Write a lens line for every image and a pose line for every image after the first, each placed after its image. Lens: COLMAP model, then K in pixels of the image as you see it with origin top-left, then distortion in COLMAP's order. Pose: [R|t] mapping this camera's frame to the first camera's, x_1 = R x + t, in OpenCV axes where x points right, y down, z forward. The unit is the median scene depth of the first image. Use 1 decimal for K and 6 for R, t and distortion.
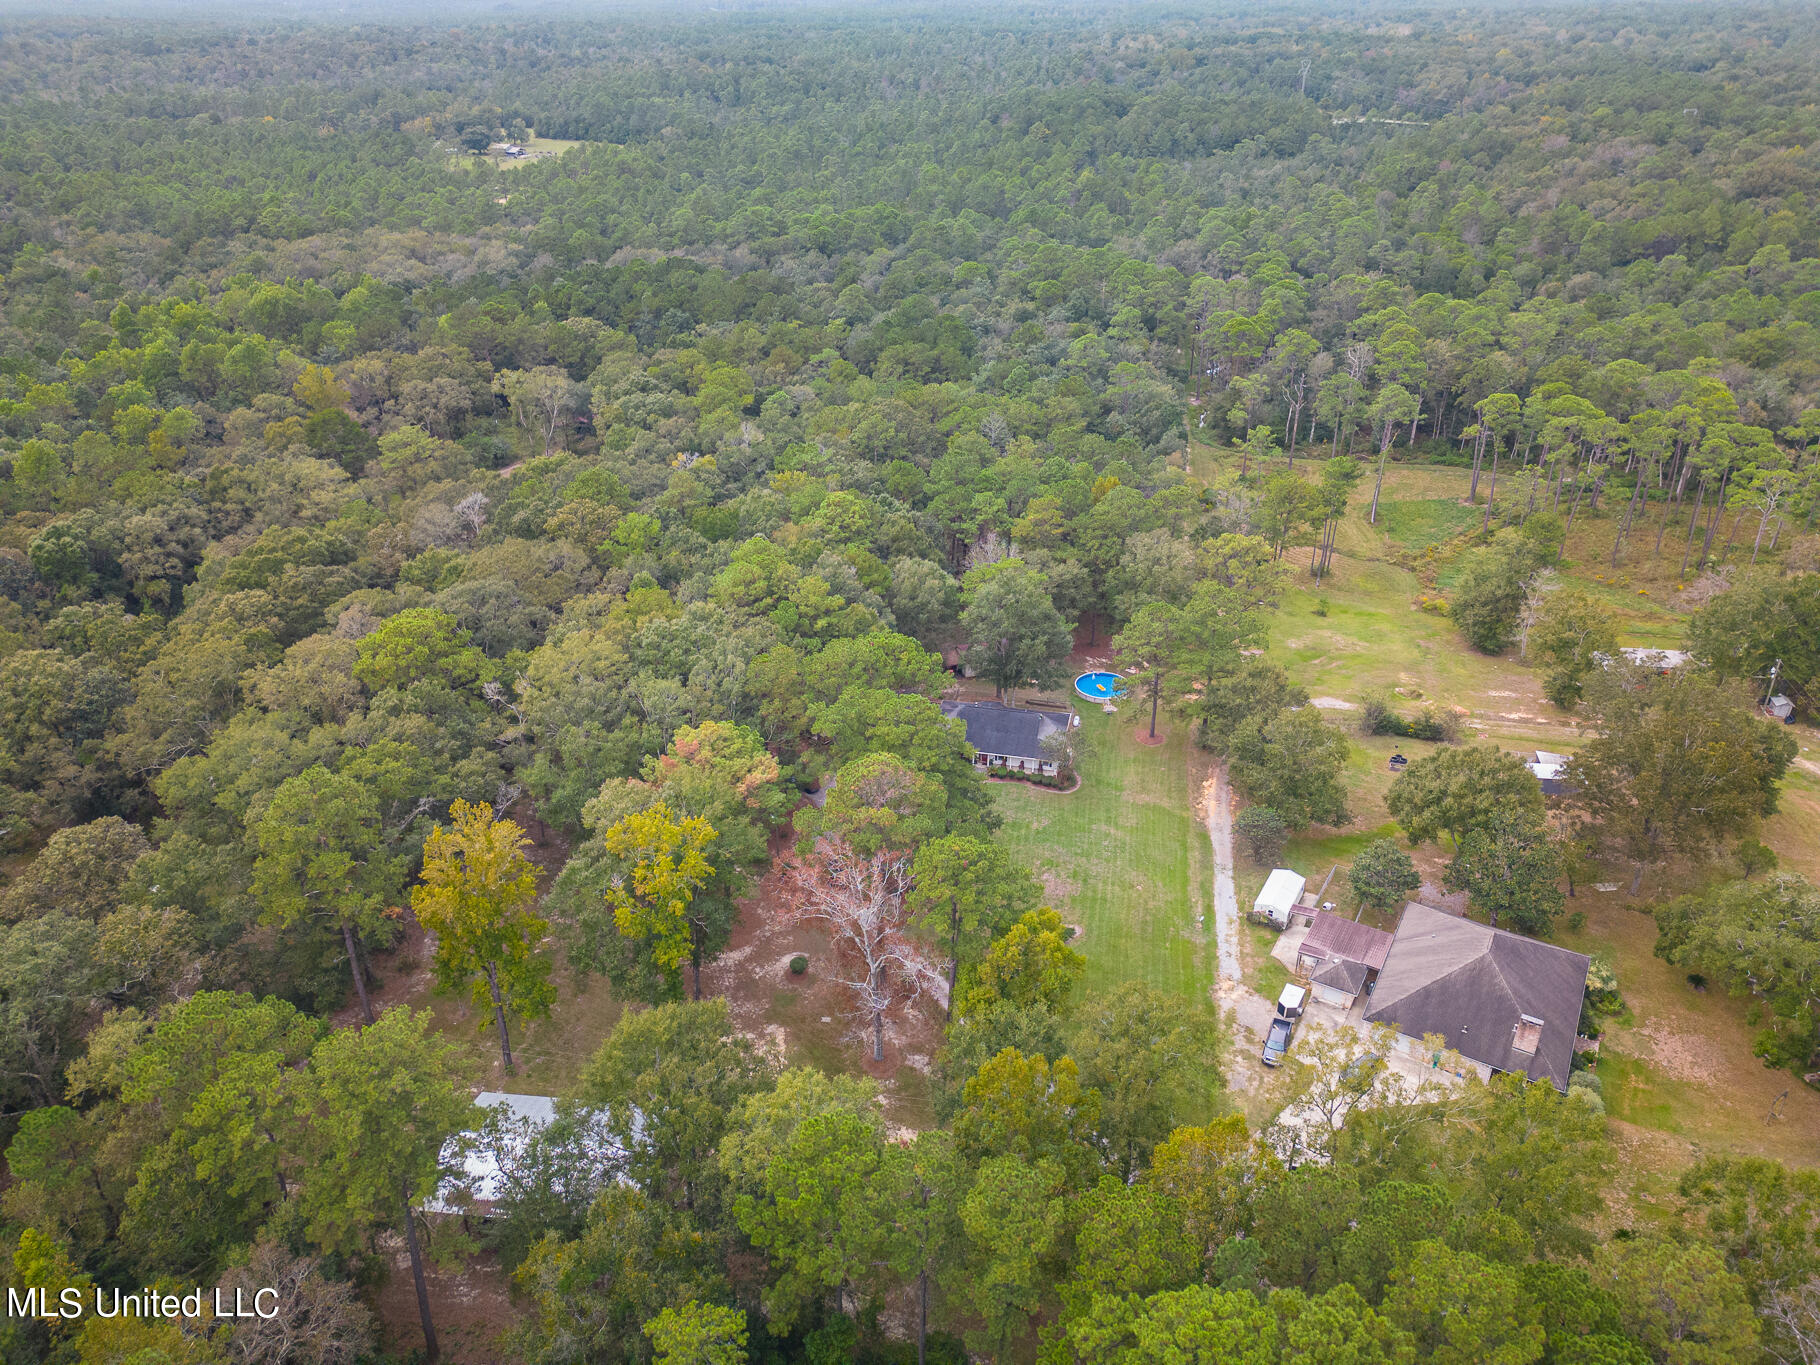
lens RADIAL K [[1271.5, 0, 910.0], [0, 1271.5, 682.5], [0, 0, 1]] dist [0.051426, -0.054398]
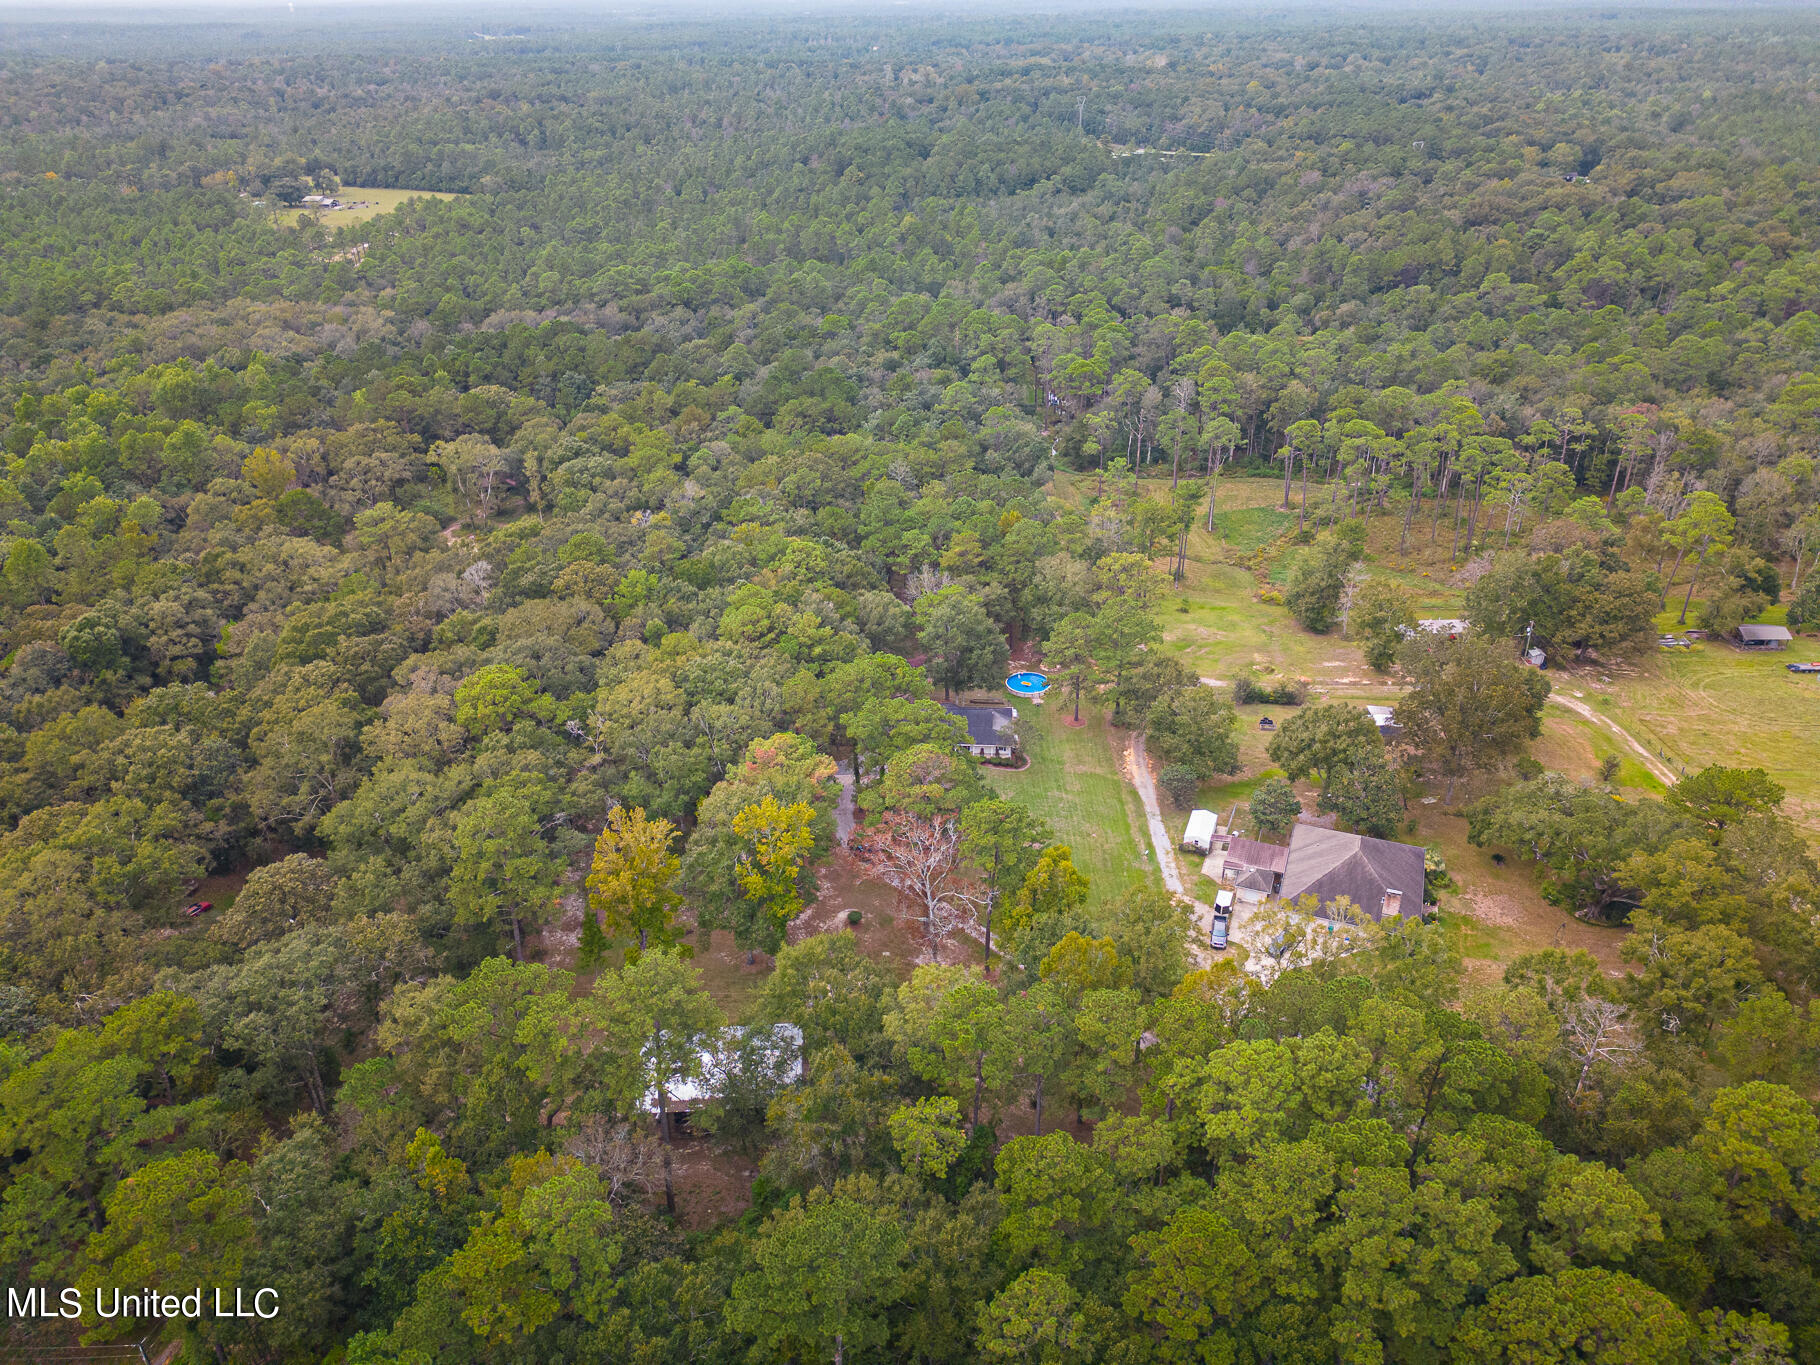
lens RADIAL K [[1271.5, 0, 910.0], [0, 1271.5, 682.5], [0, 0, 1]] dist [0.051426, -0.054398]
pose [[0.986385, -0.082218, 0.142428, -0.123156], [0.083523, 0.996501, -0.003195, -0.003506], [-0.141667, 0.015048, 0.989800, -0.177632]]
